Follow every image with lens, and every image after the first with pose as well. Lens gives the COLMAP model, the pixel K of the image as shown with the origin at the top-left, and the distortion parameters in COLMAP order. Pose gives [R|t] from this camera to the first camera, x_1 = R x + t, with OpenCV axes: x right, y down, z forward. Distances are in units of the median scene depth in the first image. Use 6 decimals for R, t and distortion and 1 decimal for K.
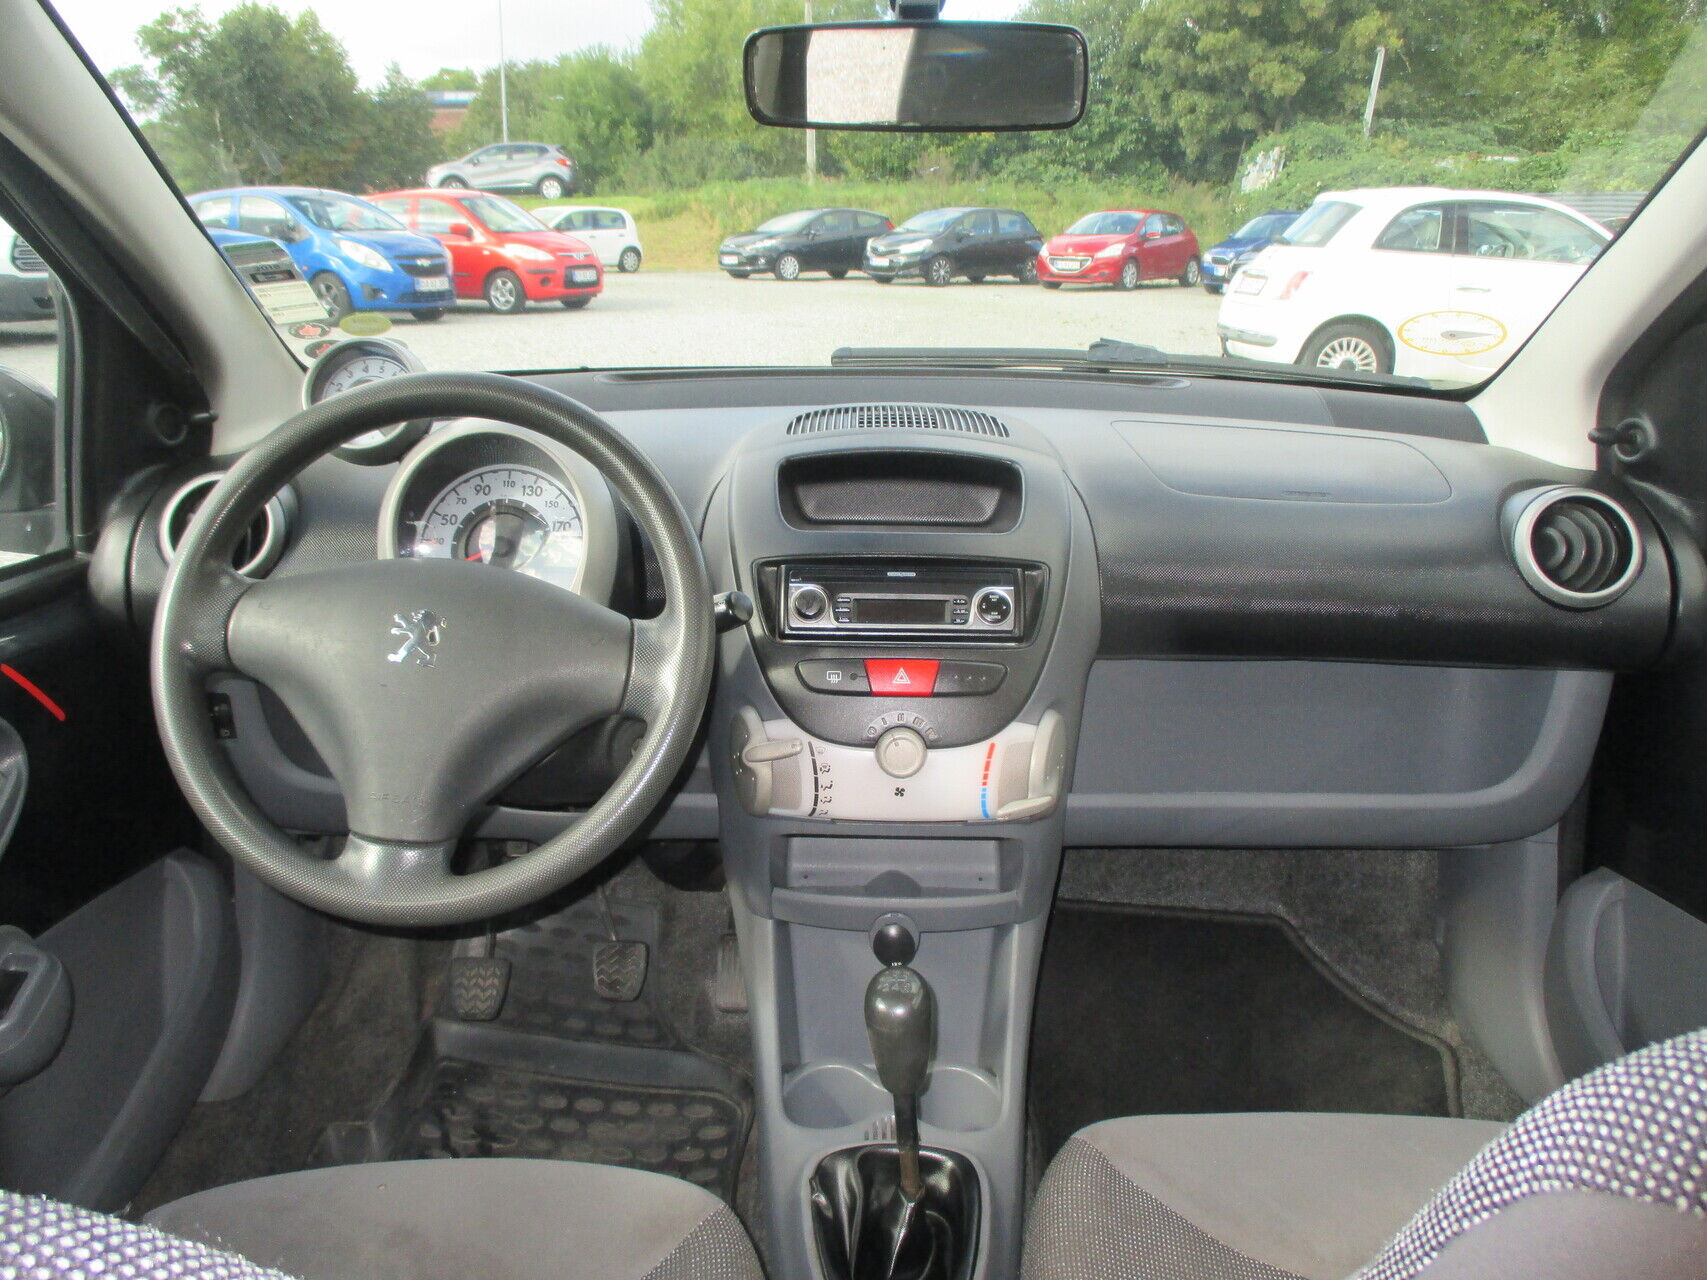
lens RADIAL K [[1391.5, 0, 853.5], [0, 1391.5, 640.0], [0, 0, 1]] dist [-0.023132, -0.006869]
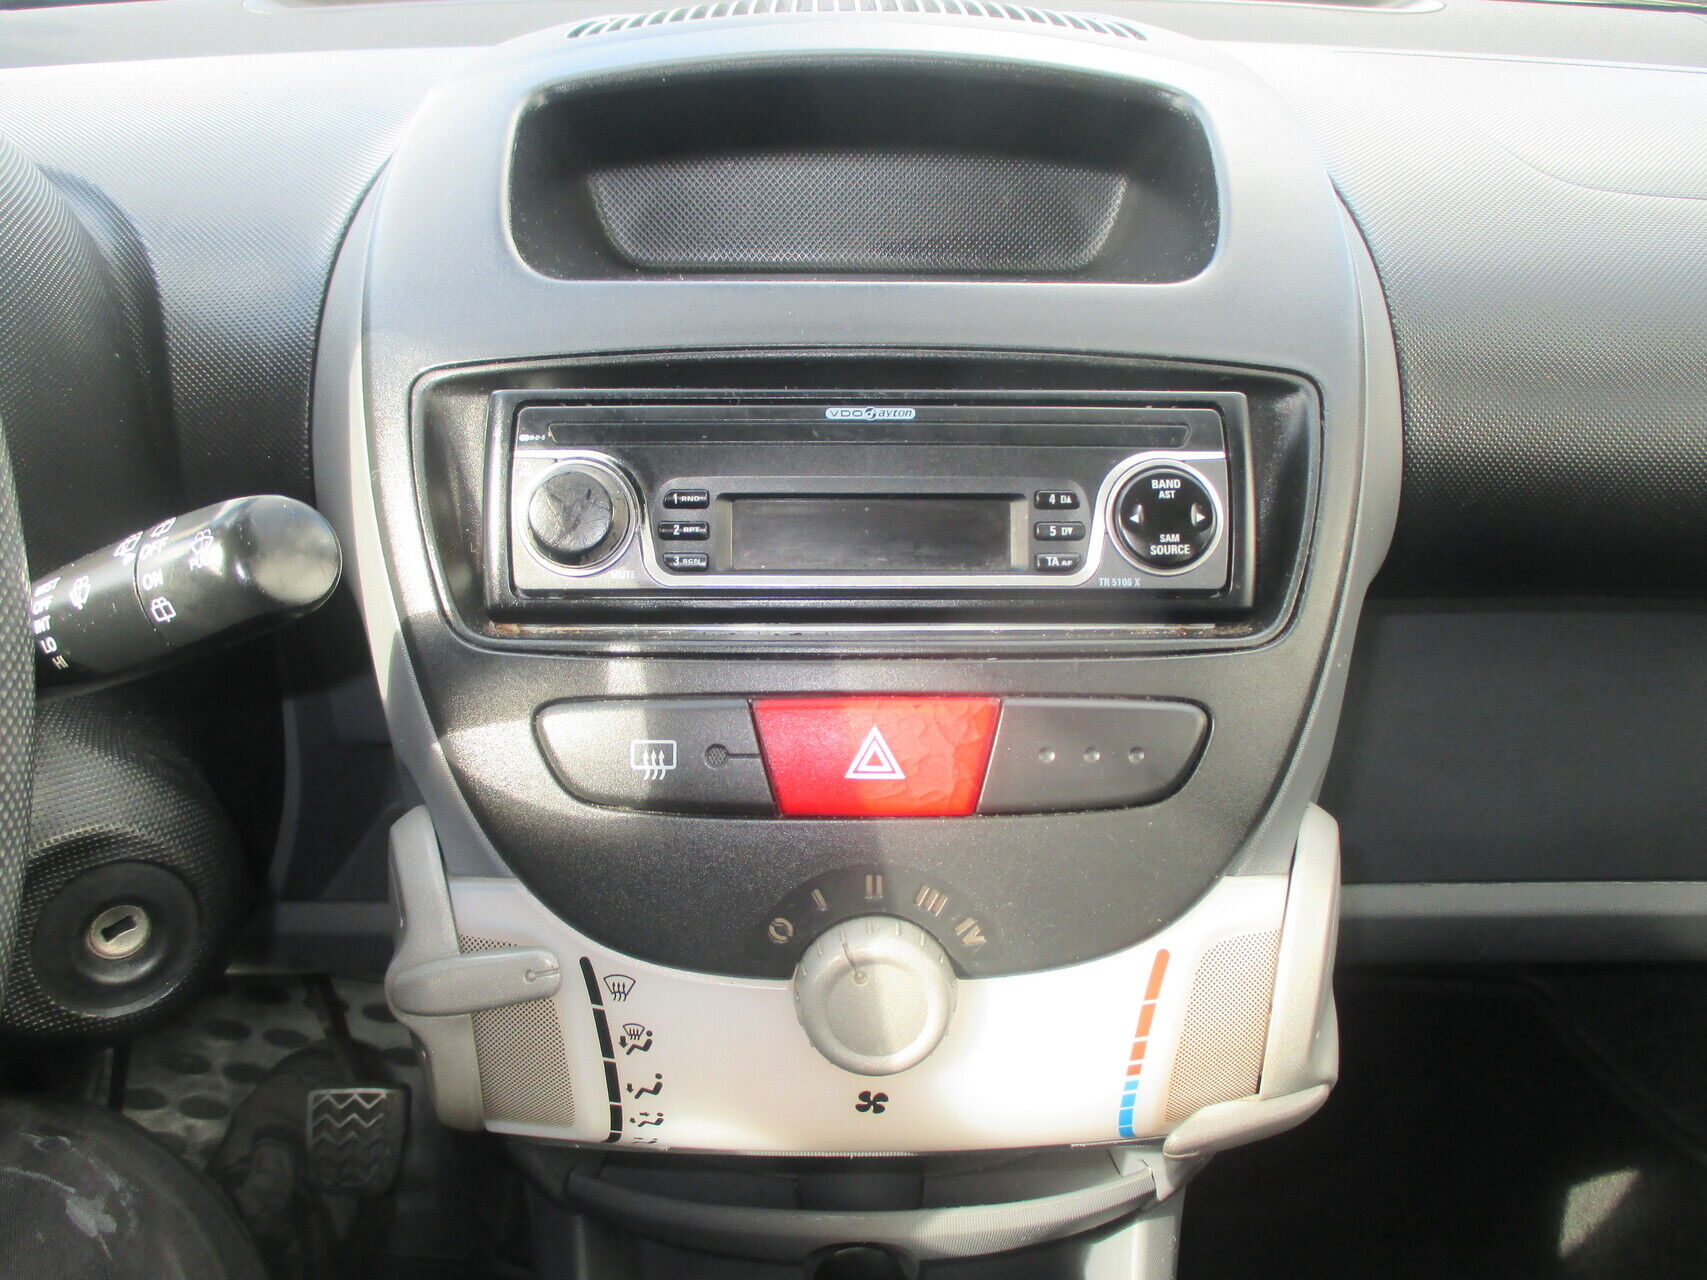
lens RADIAL K [[1391.5, 0, 853.5], [0, 1391.5, 640.0], [0, 0, 1]] dist [-0.023132, -0.006869]
pose [[0.999768, -0.009570, 0.019276, 0.023387], [0.007286, 0.993310, 0.115251, -0.033020], [-0.020250, -0.115084, 0.993149, 0.687283]]
